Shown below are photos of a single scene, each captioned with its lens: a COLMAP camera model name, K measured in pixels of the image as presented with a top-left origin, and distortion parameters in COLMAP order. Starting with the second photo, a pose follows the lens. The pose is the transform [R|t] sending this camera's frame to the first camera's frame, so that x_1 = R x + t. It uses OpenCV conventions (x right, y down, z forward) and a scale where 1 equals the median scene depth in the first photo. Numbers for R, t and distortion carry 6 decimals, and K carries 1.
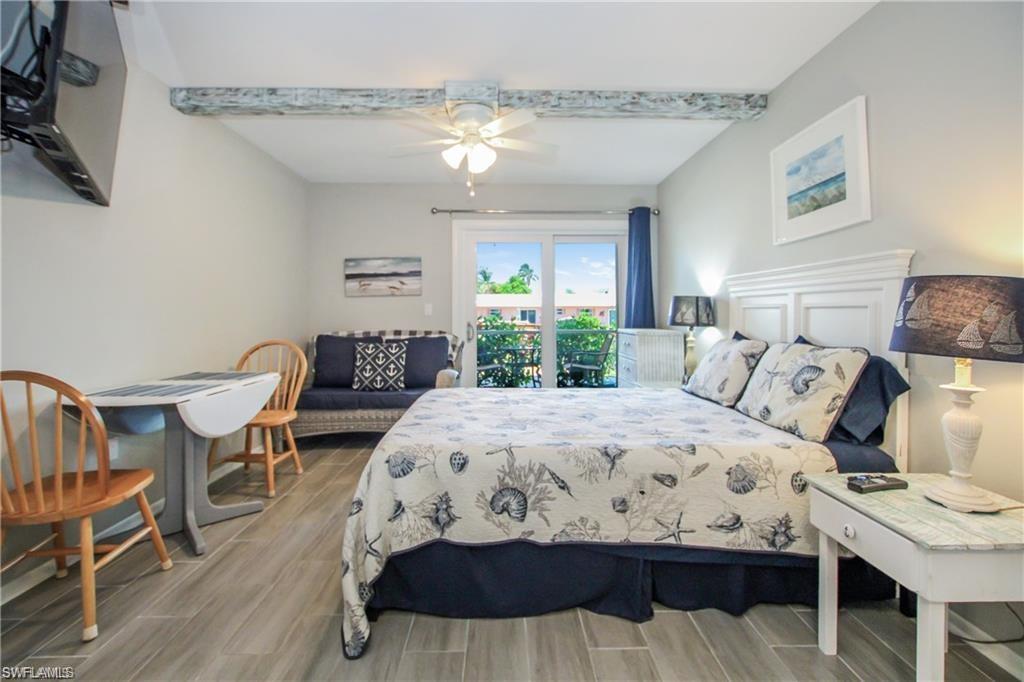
lens RADIAL K [[467.2, 0, 517.0], [0, 467.2, 307.0], [0, 0, 1]] dist [-0.008908, 0.000714]
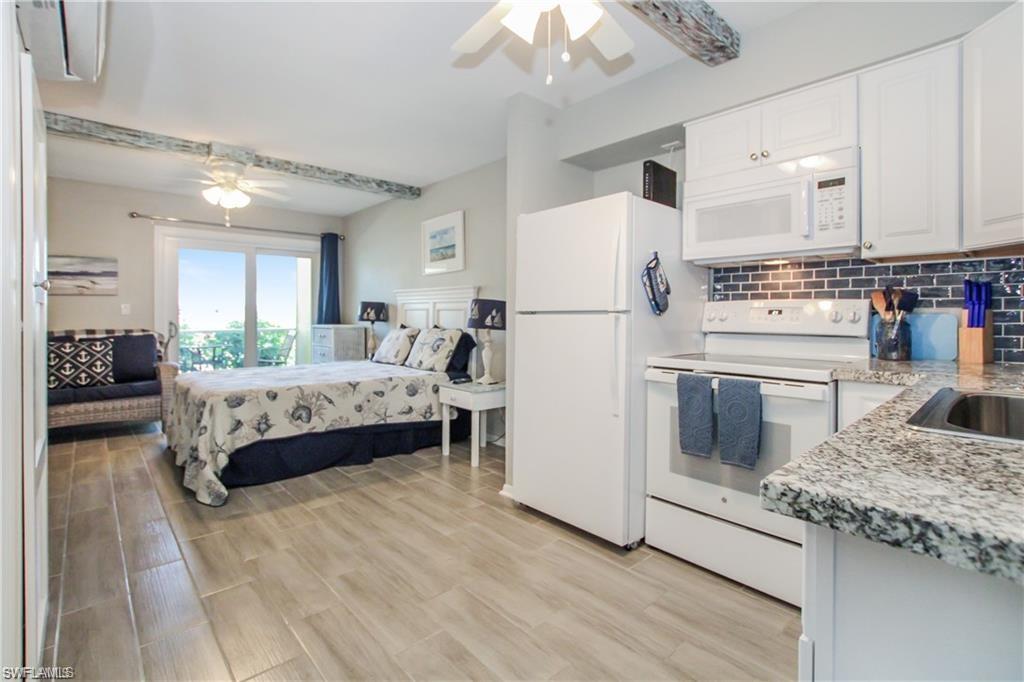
lens RADIAL K [[467.2, 0, 504.2], [0, 467.2, 311.8], [0, 0, 1]] dist [-0.008908, 0.000714]
pose [[0.763740, 0.003968, 0.645511, -0.373992], [-0.009740, 0.999938, 0.005378, -0.004138], [-0.645450, -0.010395, 0.763732, -0.584244]]
